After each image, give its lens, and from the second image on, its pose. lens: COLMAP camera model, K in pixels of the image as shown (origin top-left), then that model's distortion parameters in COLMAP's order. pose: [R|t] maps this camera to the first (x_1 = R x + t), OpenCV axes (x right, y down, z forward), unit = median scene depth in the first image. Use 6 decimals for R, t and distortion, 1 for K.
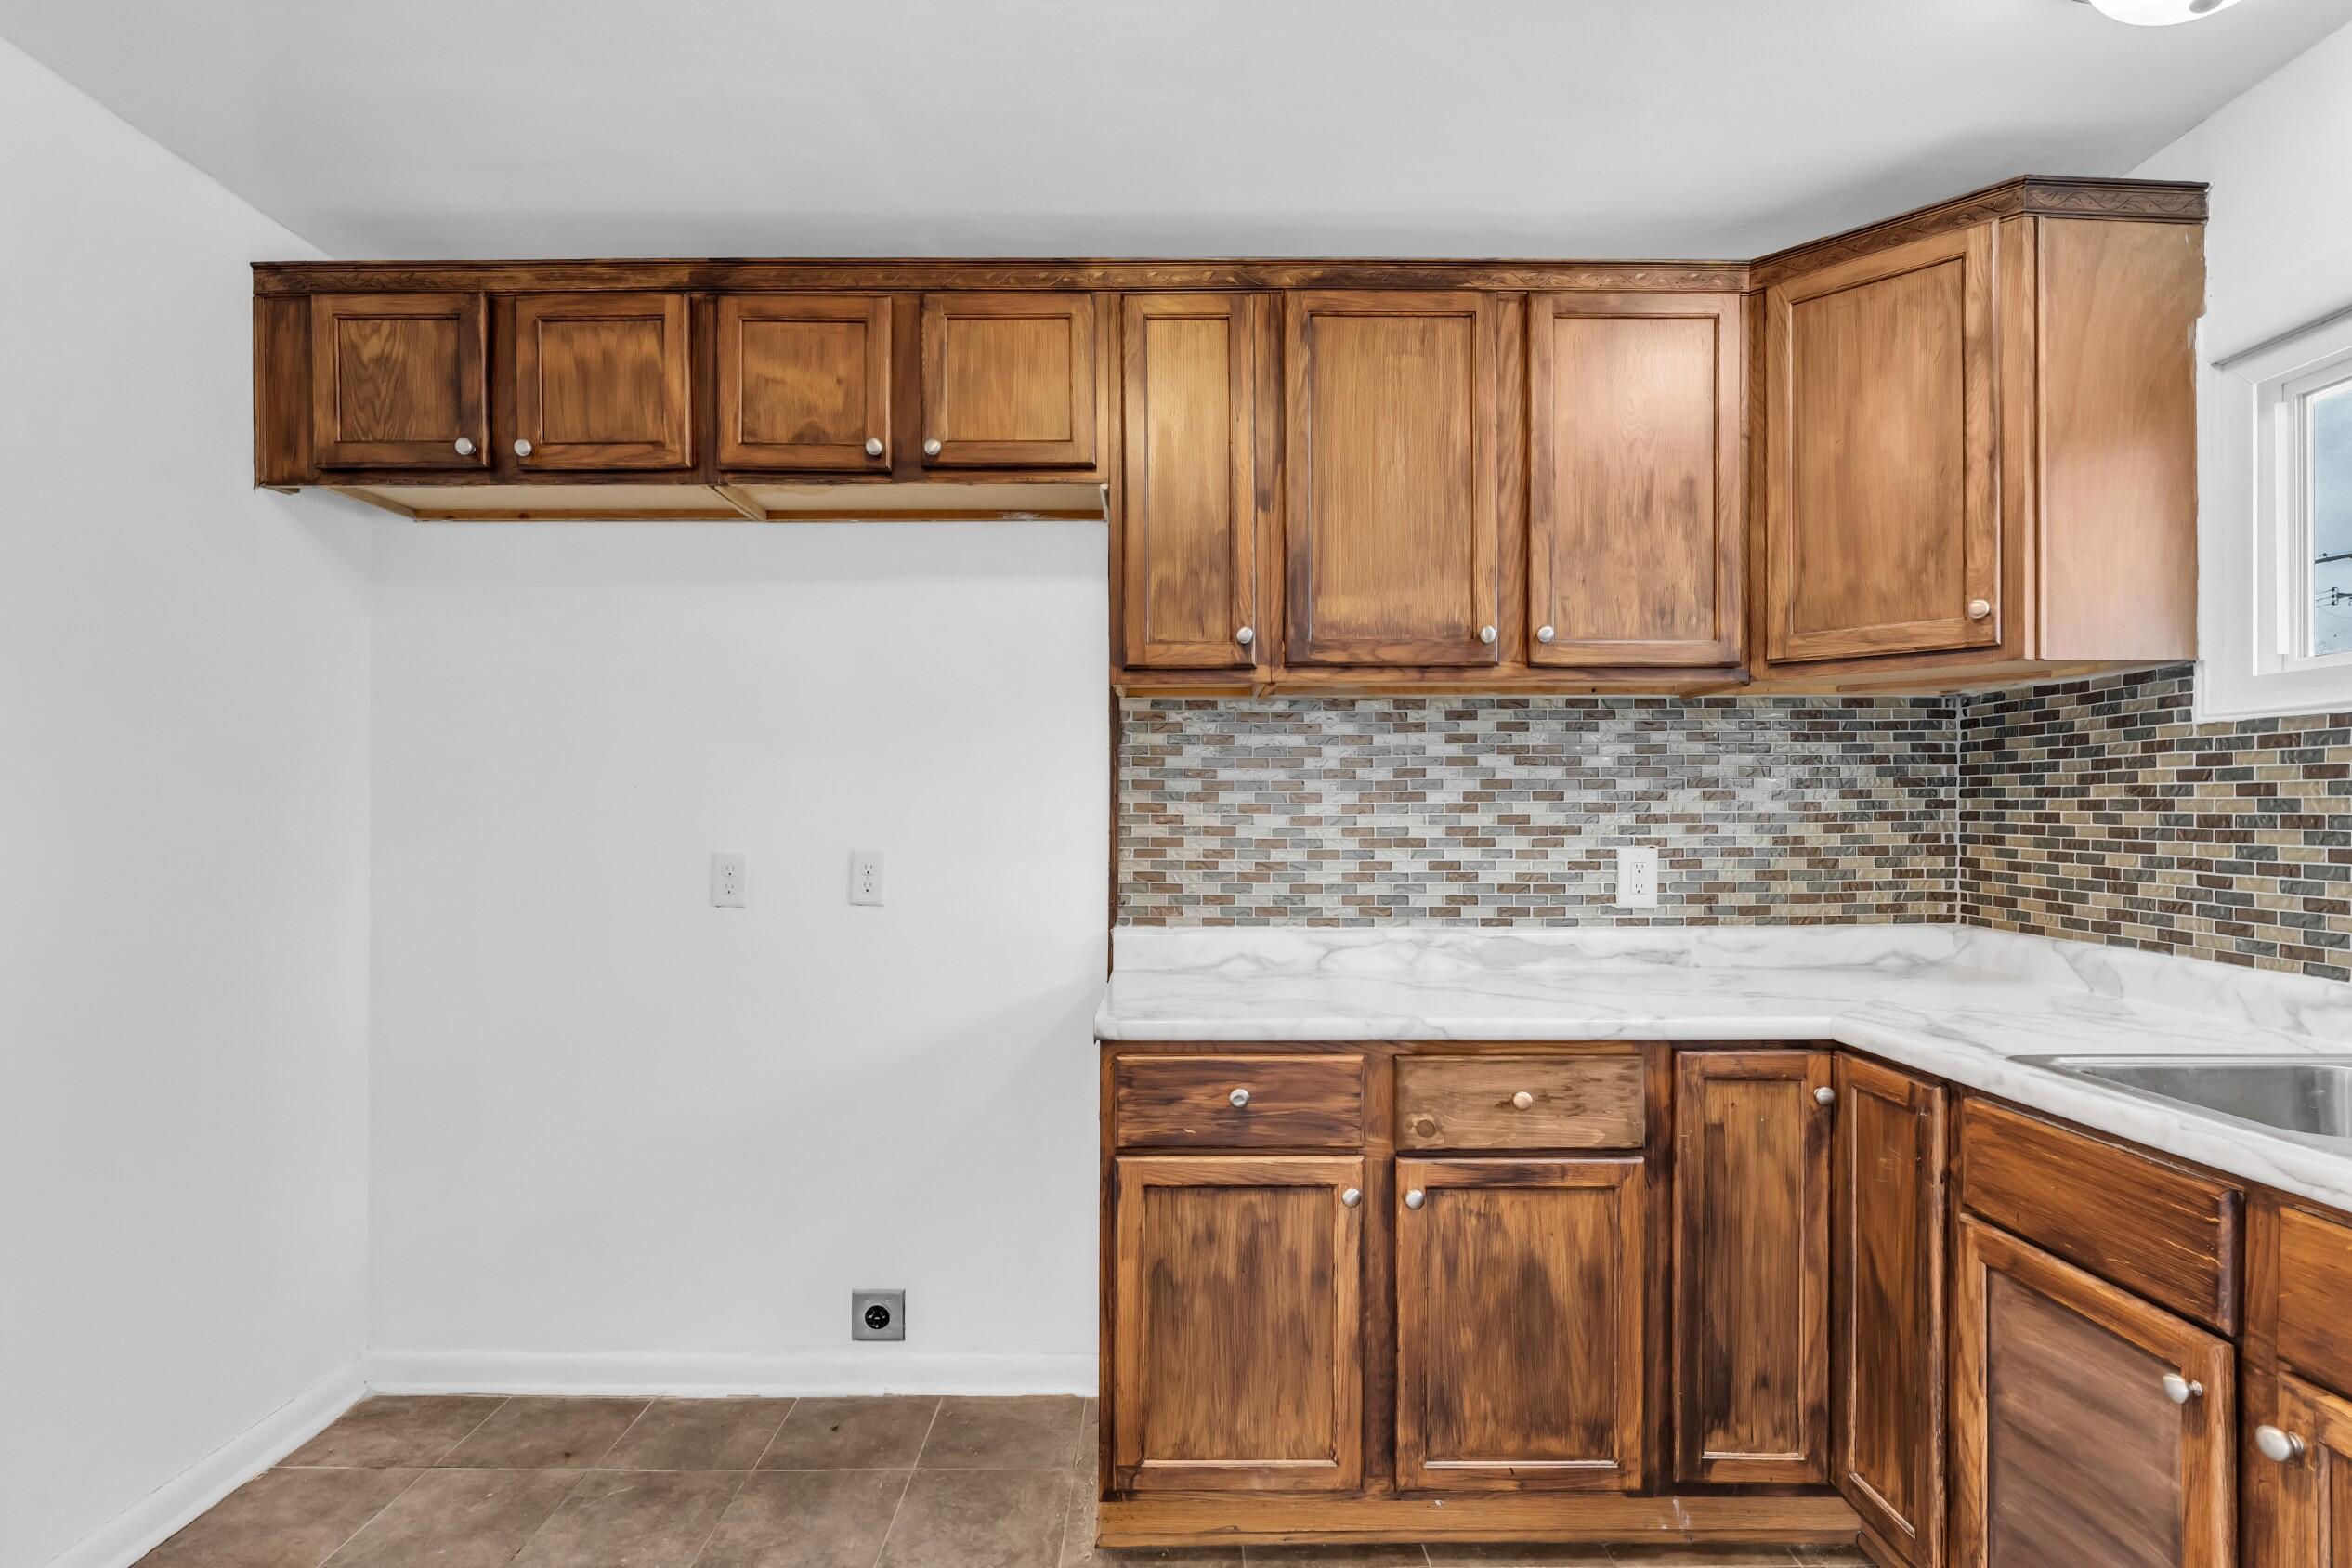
lens RADIAL K [[1178.3, 0, 1172.8], [0, 1178.3, 811.3], [0, 0, 1]] dist [-0.005060, -0.001538]
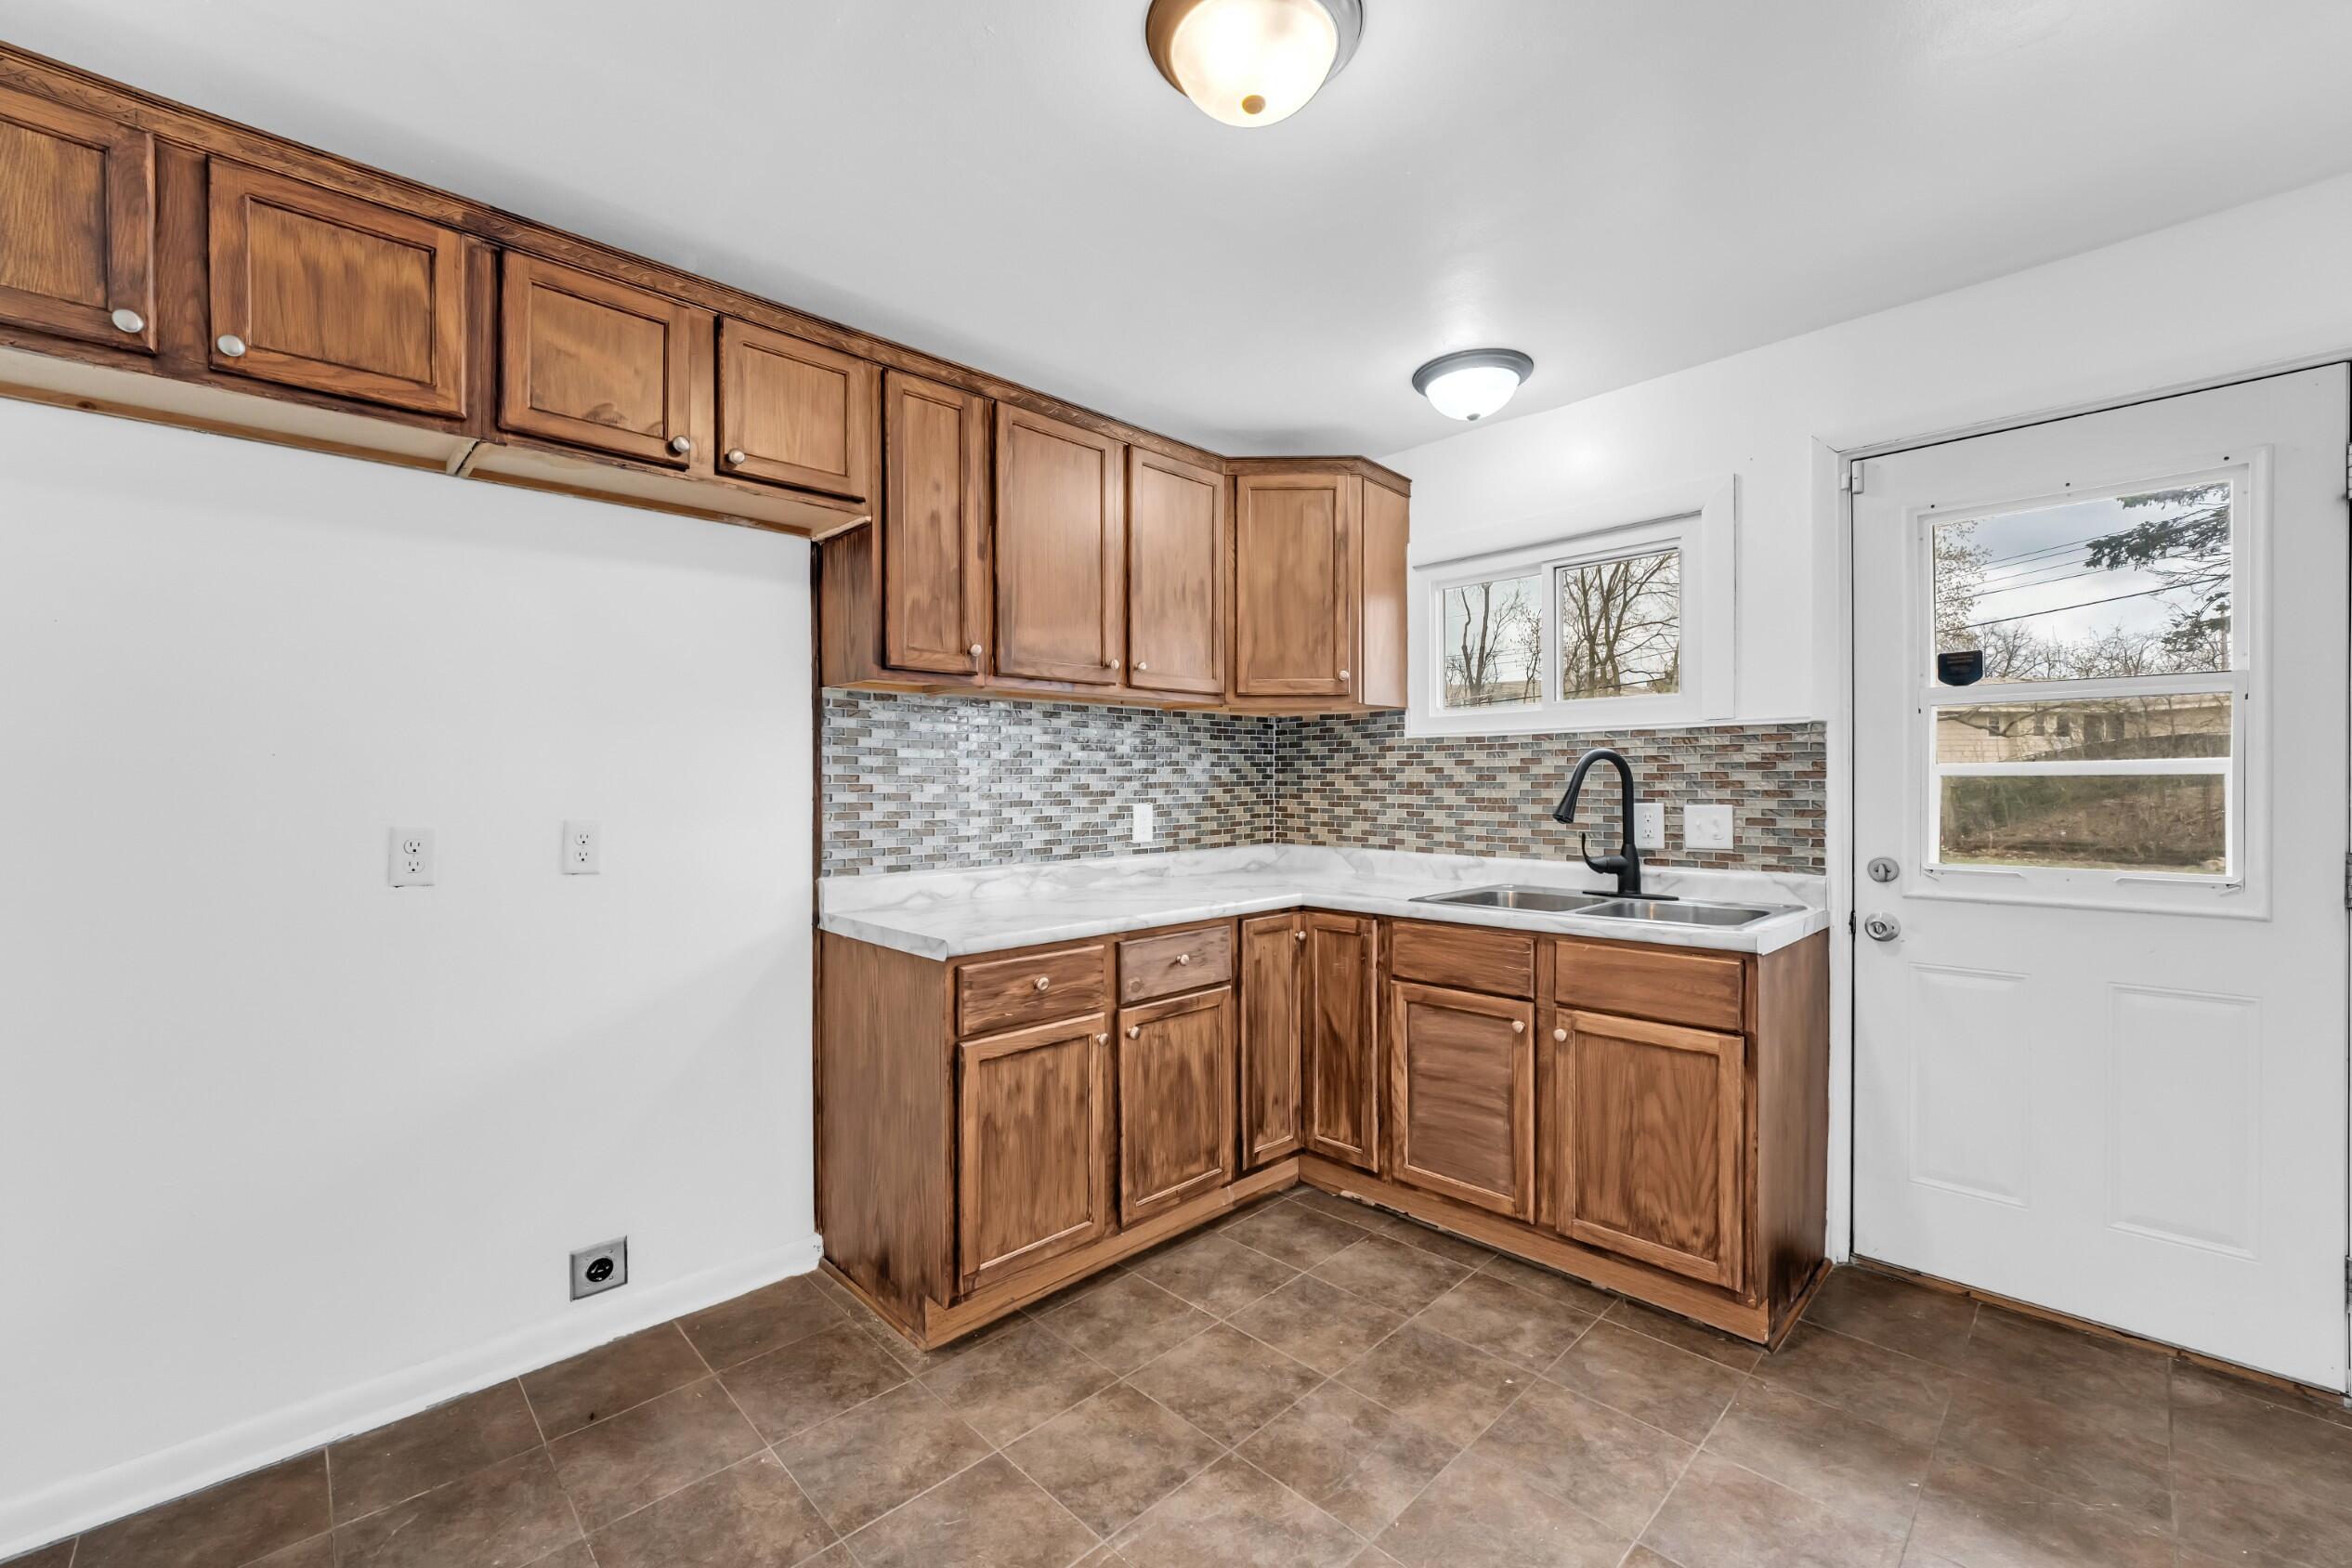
lens RADIAL K [[954.5, 0, 1174.7], [0, 954.5, 787.9], [0, 0, 1]] dist [-0.018294, 0.003123]
pose [[0.720910, -0.006455, 0.692999, -0.524540], [0.002316, 0.999973, 0.006904, 0.000509], [-0.693025, -0.003372, 0.720906, 0.057759]]
